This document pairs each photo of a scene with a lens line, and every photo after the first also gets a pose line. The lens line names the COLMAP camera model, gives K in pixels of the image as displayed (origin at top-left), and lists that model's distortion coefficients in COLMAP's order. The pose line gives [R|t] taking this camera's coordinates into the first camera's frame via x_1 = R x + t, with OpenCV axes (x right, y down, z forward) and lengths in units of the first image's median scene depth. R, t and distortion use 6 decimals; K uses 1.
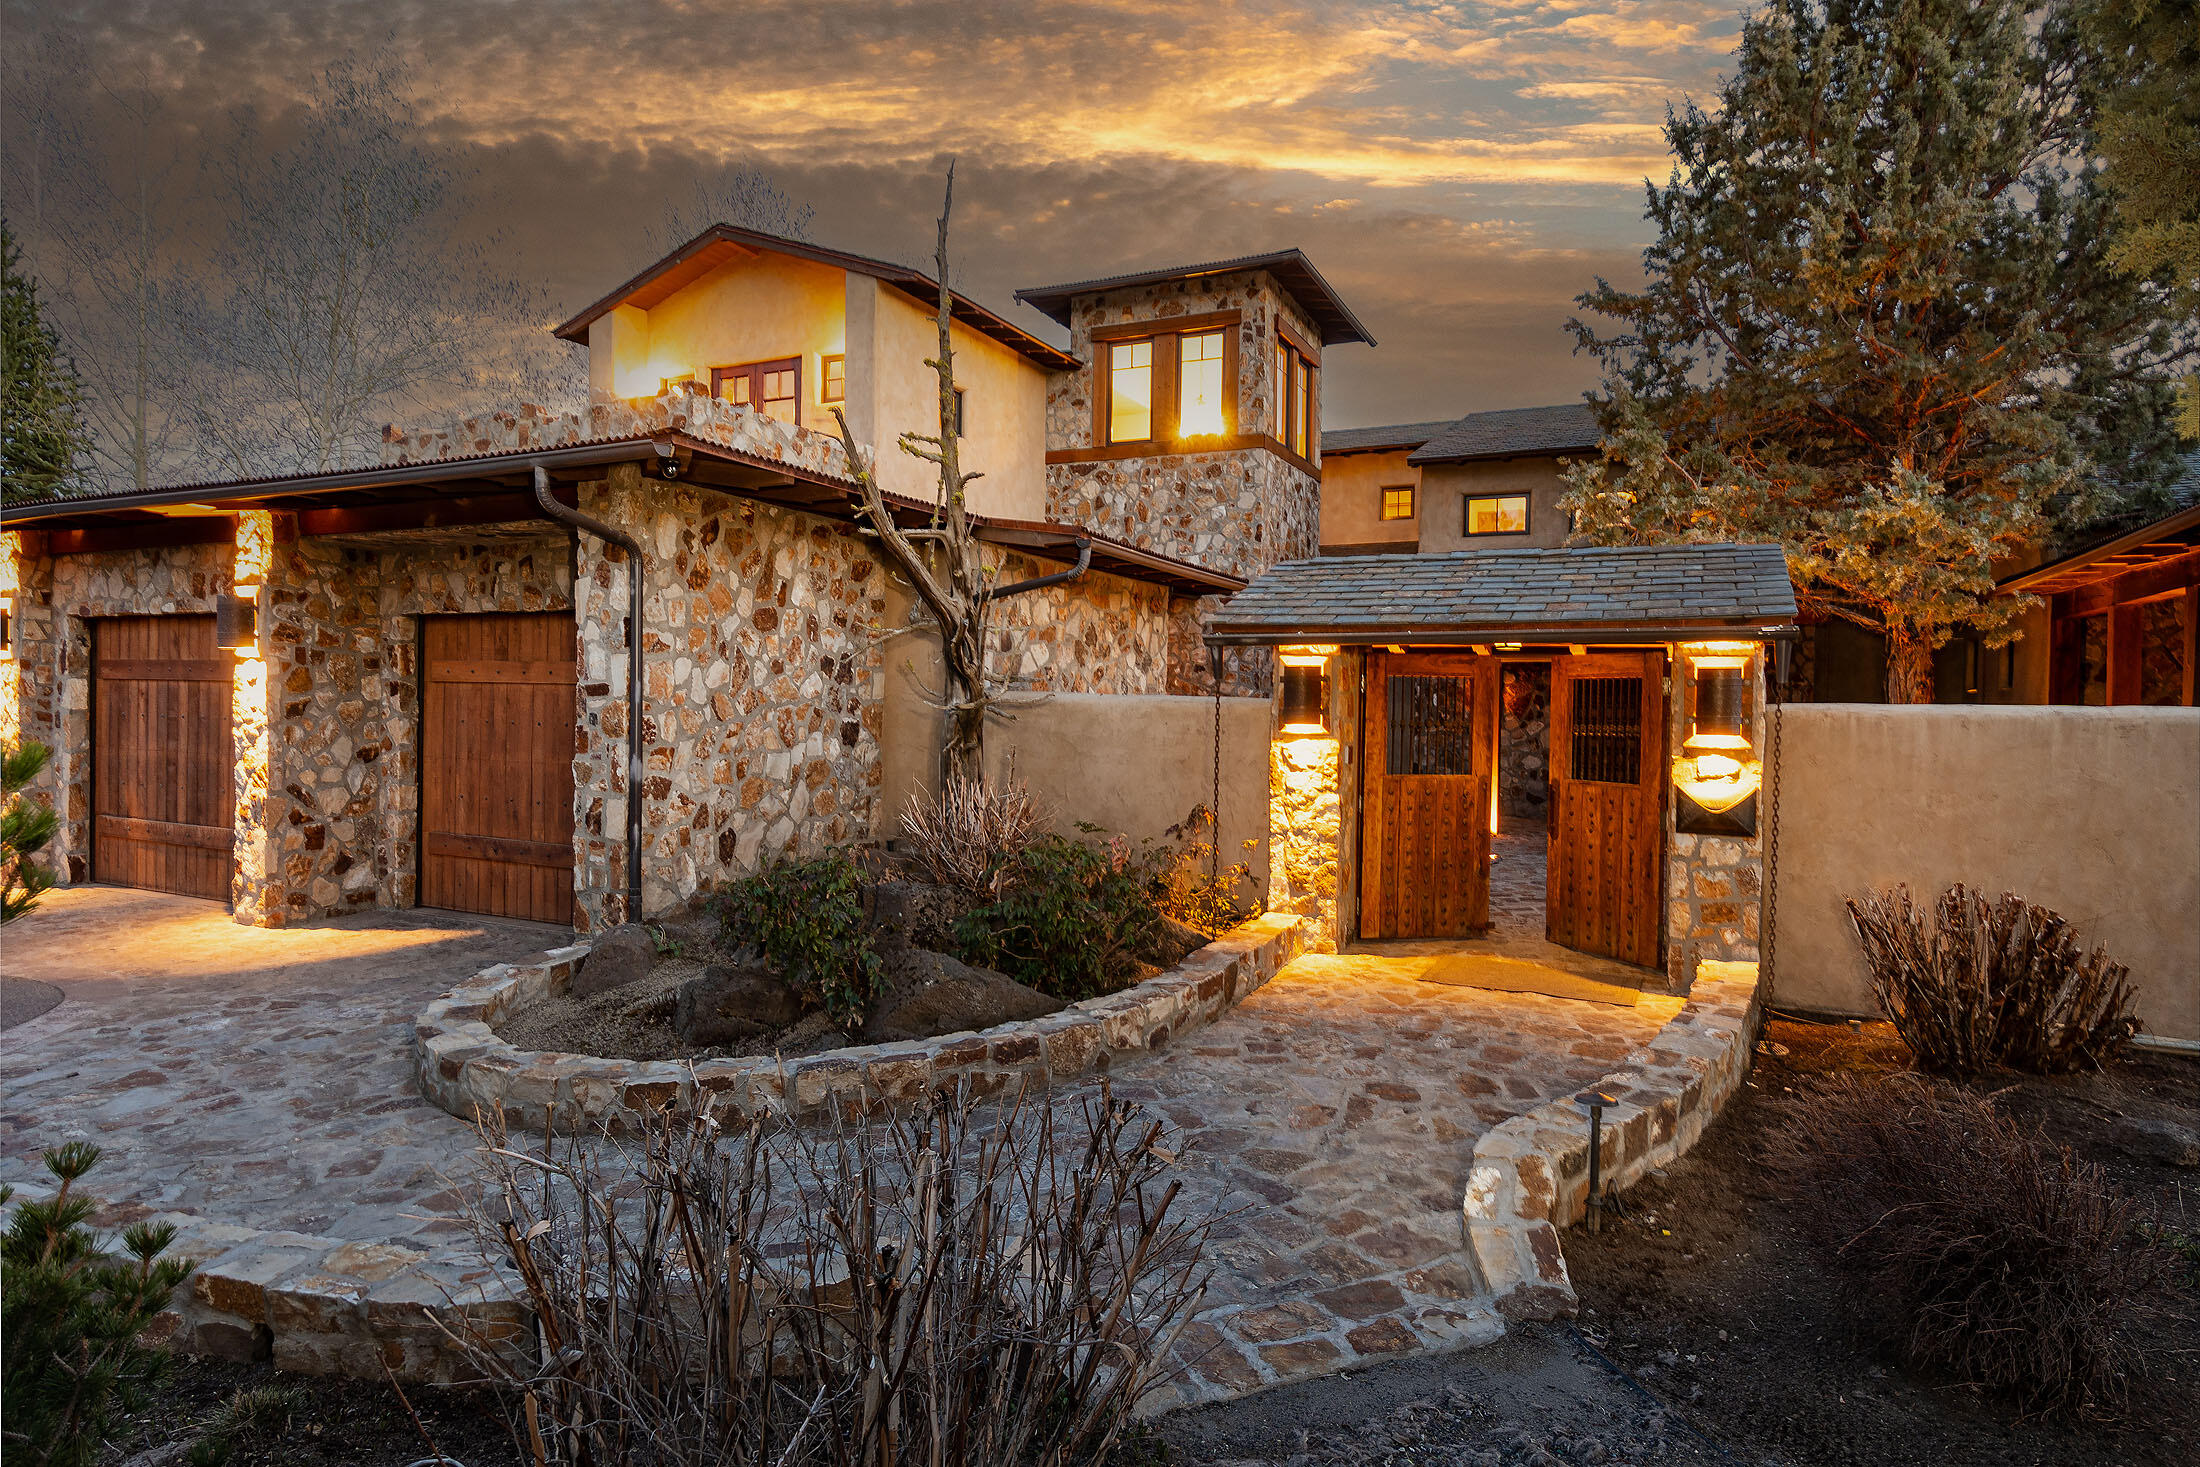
lens RADIAL K [[1251.1, 0, 1100.0], [0, 1251.1, 733.5], [0, 0, 1]] dist [0.027908, 0.000080]
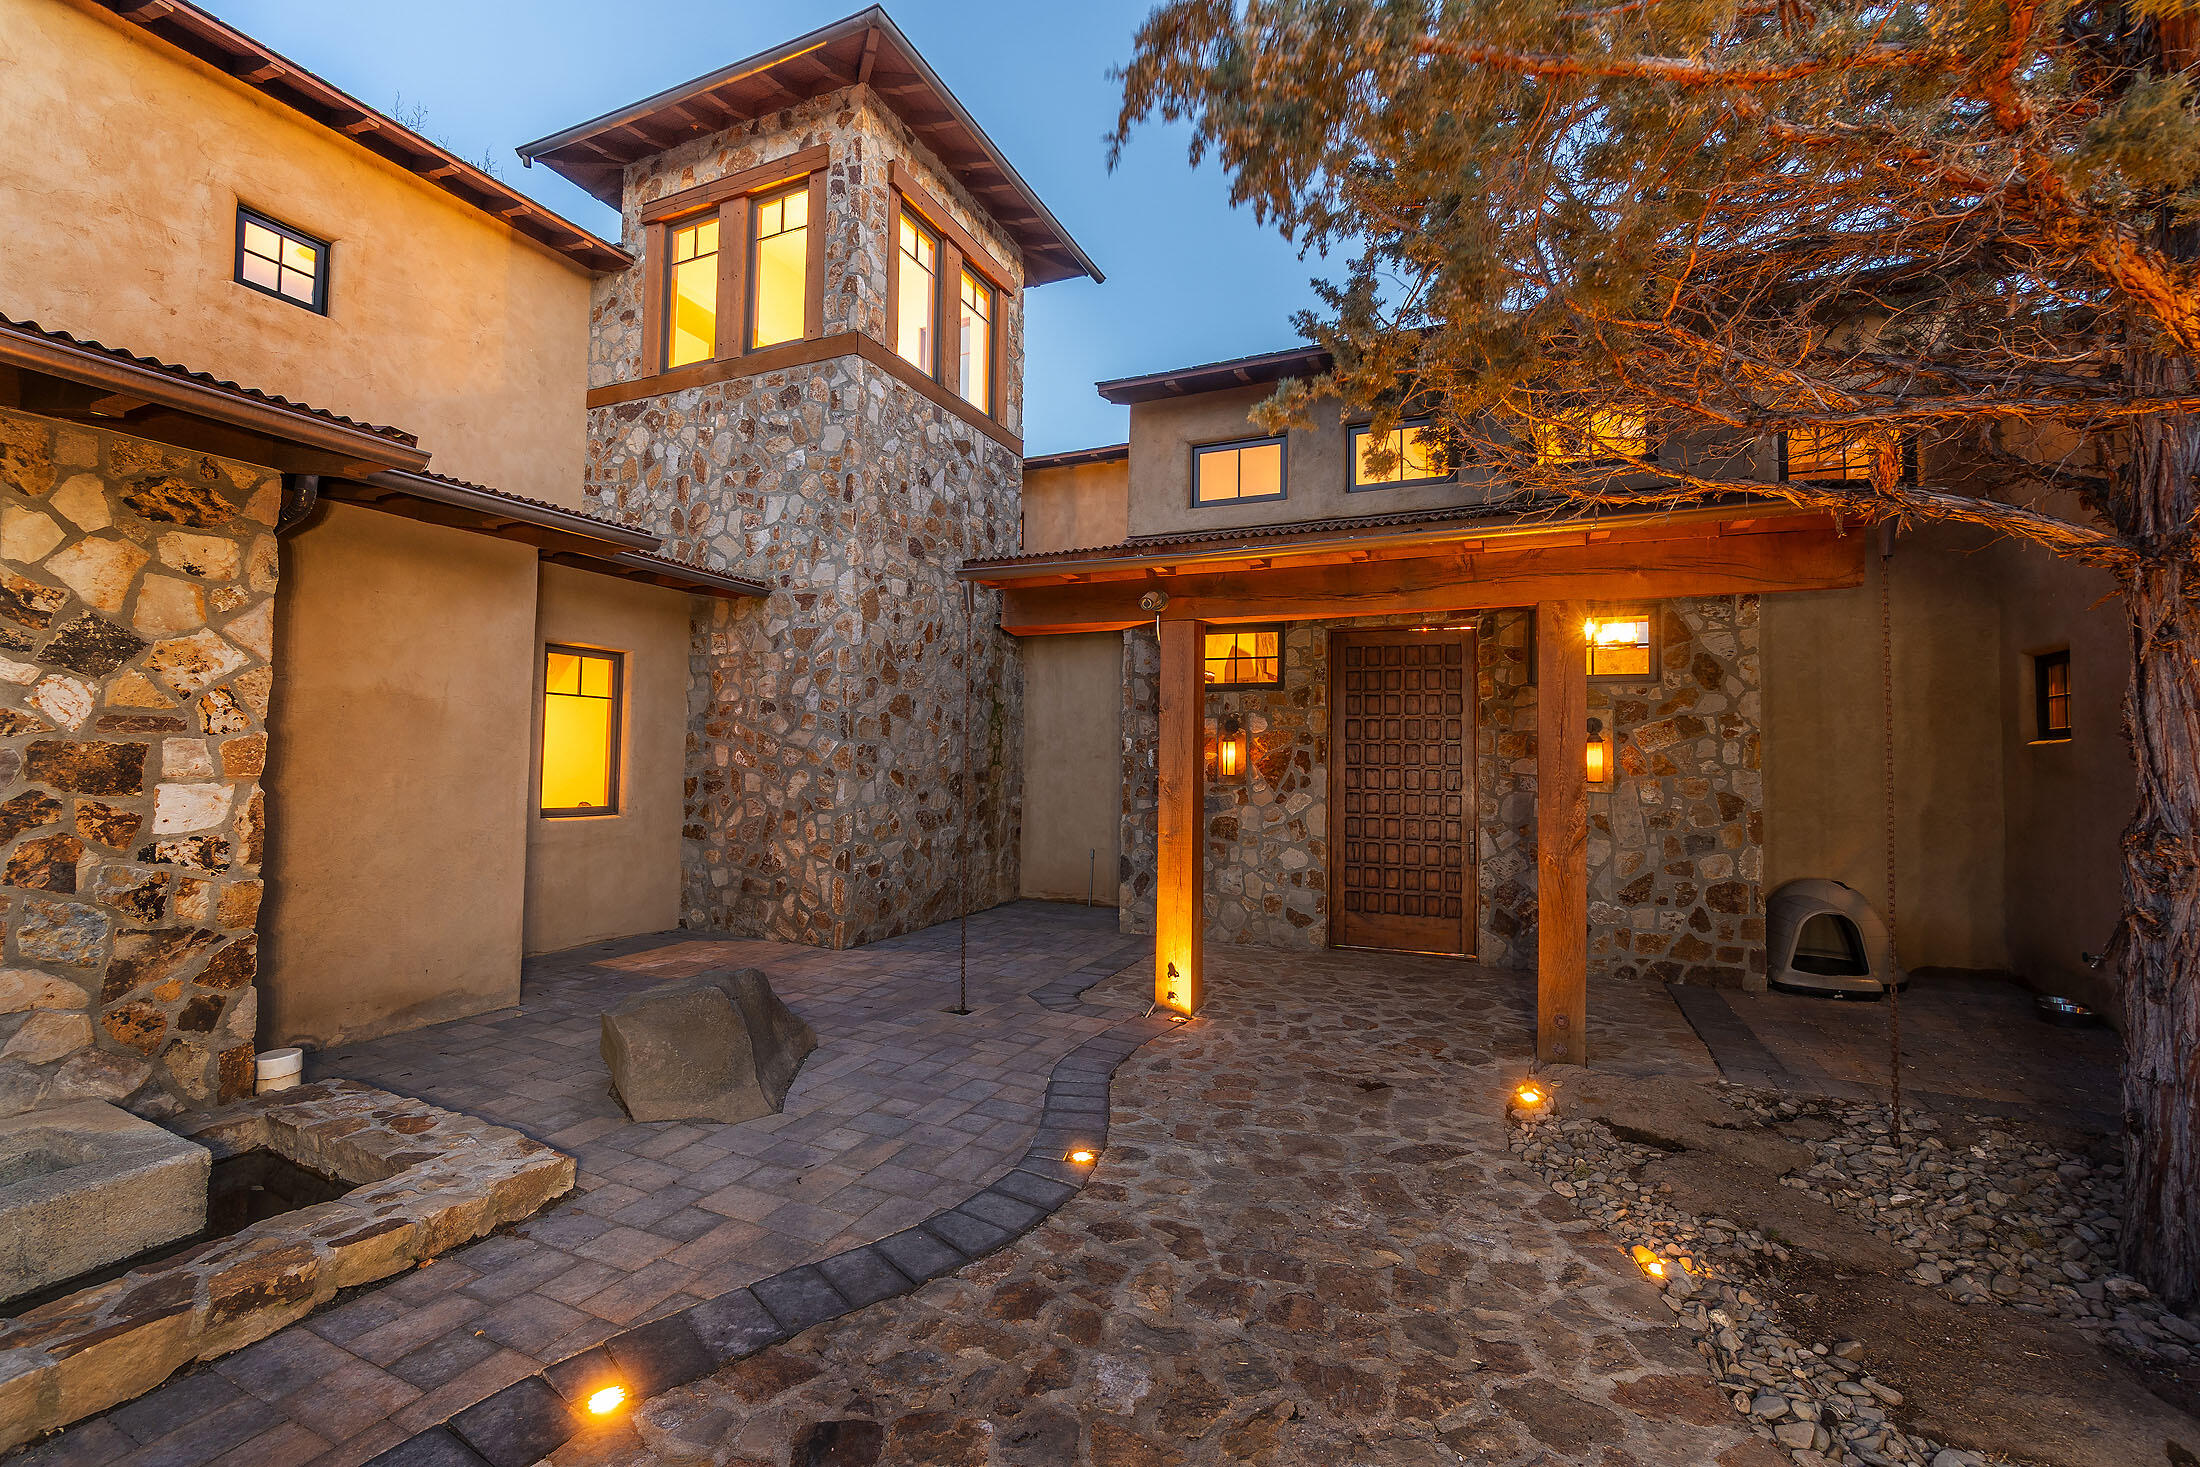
lens RADIAL K [[931.2, 0, 1100.0], [0, 931.2, 733.5], [0, 0, 1]] dist [0.001095, 0.000534]
pose [[0.999903, 0.003056, 0.013575, 0.237180], [-0.002258, 0.998291, -0.058397, -0.011617], [-0.013731, 0.058360, 0.998201, 0.526356]]
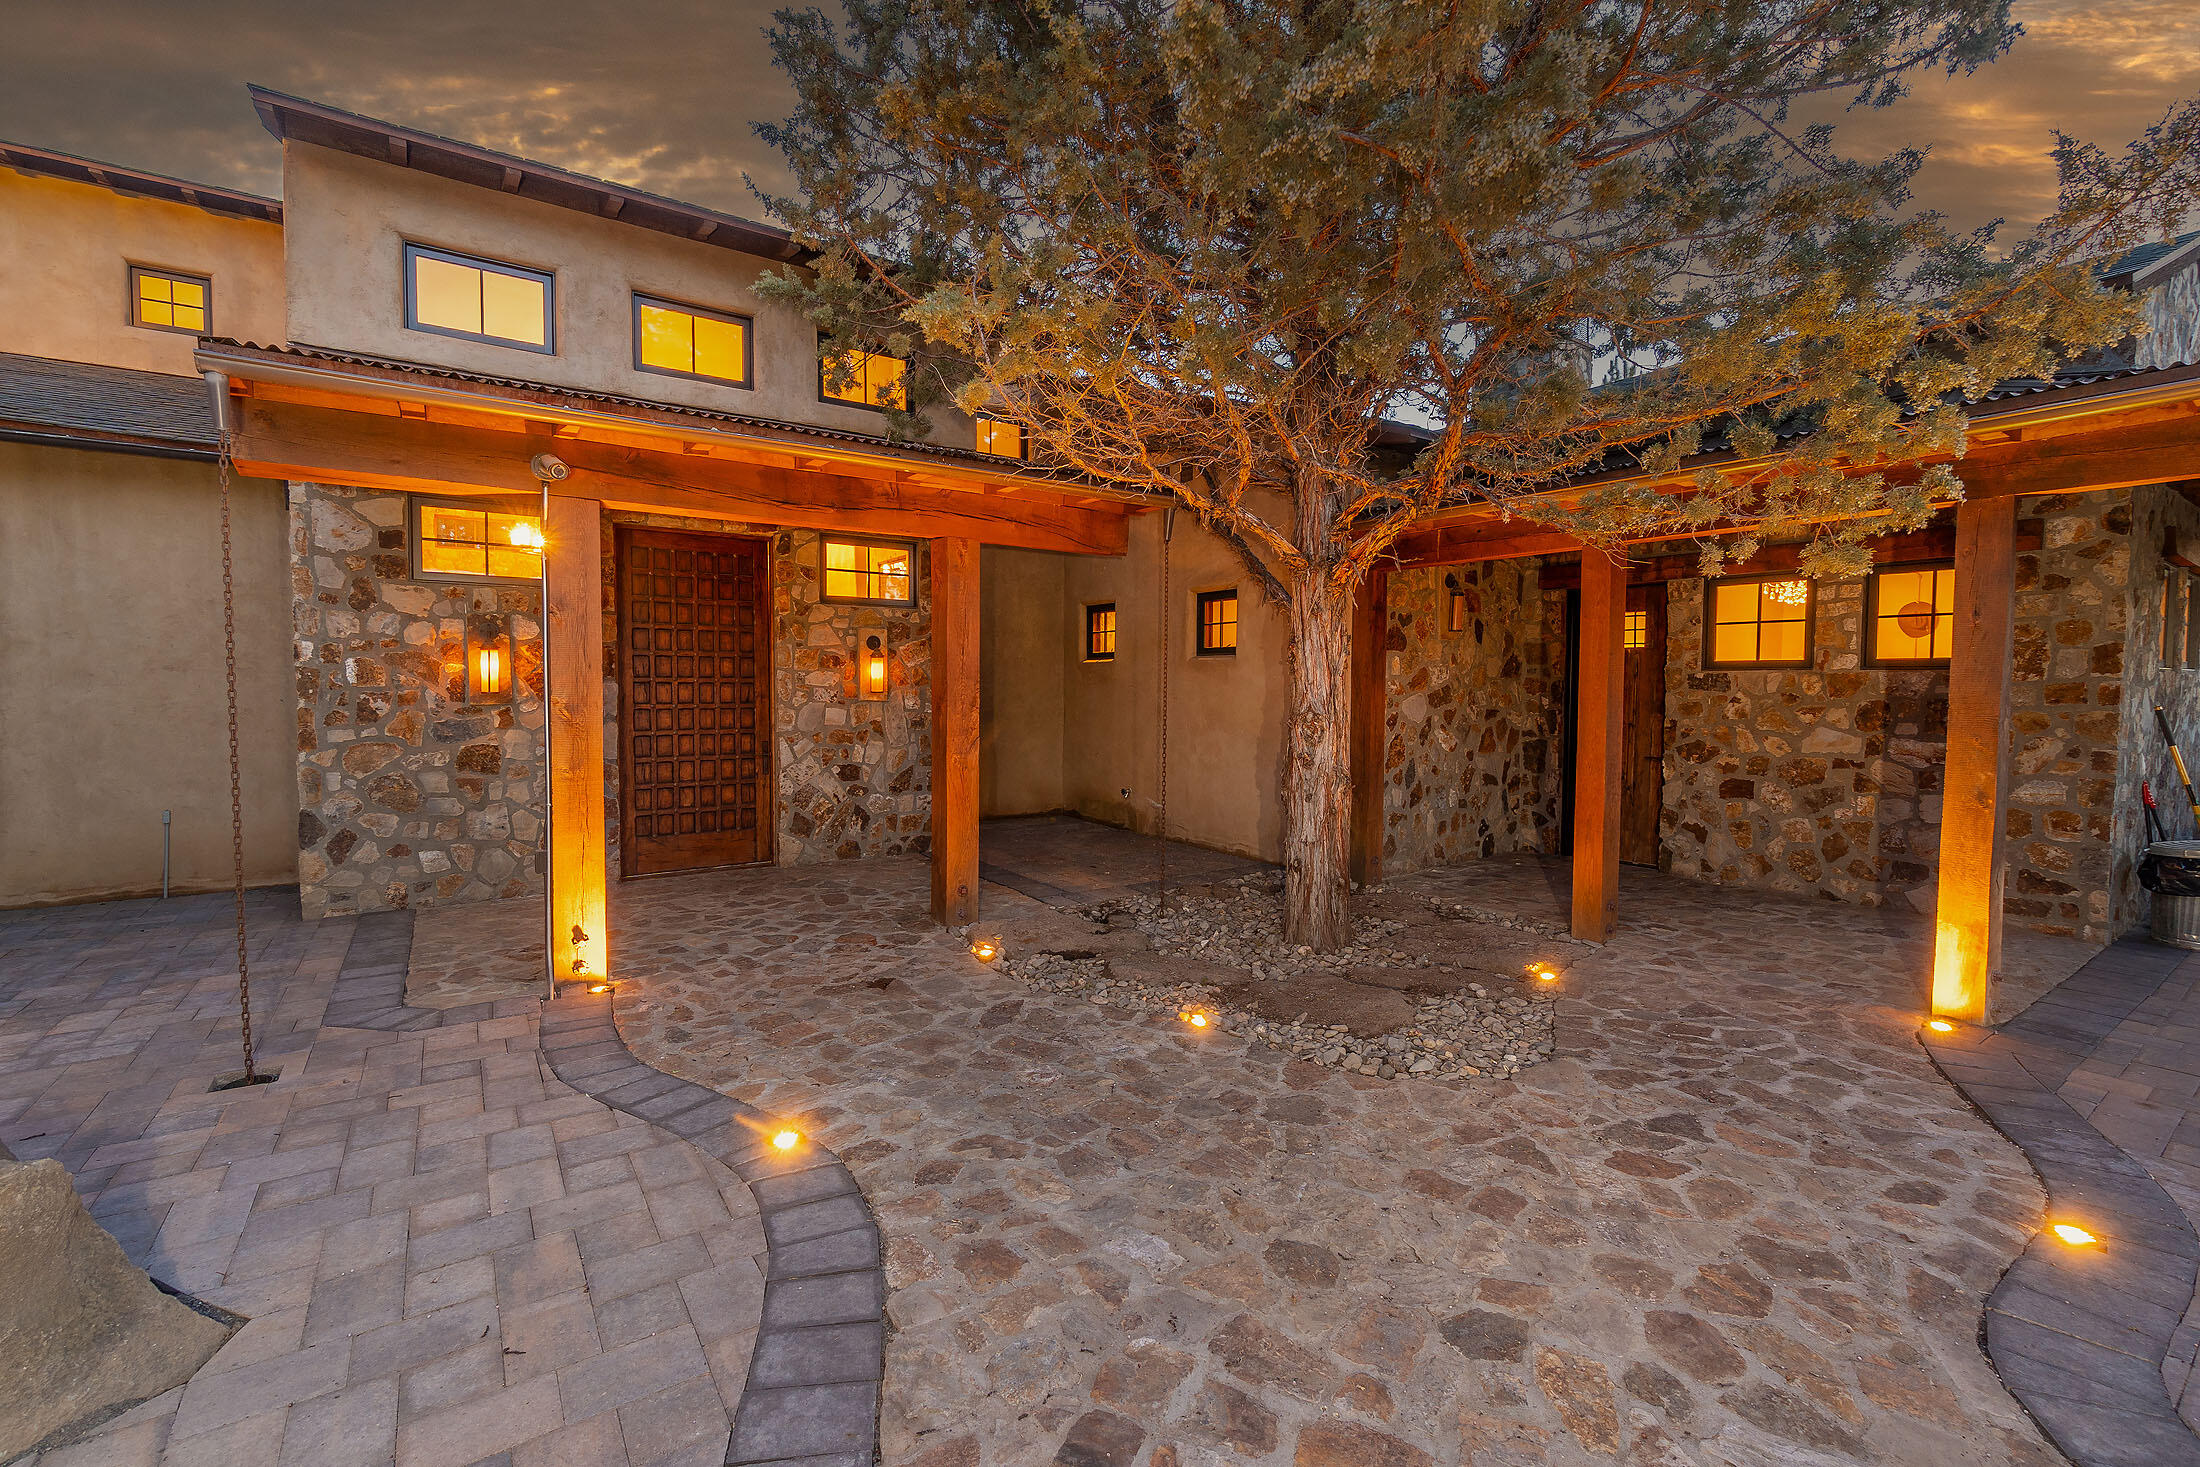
lens RADIAL K [[913.2, 0, 1100.0], [0, 913.2, 733.5], [0, 0, 1]] dist [-0.010932, 0.000075]
pose [[0.506135, -0.056303, 0.860614, 0.119727], [0.022089, 0.998386, 0.052326, -0.015395], [-0.862171, -0.007474, 0.506562, 0.599393]]
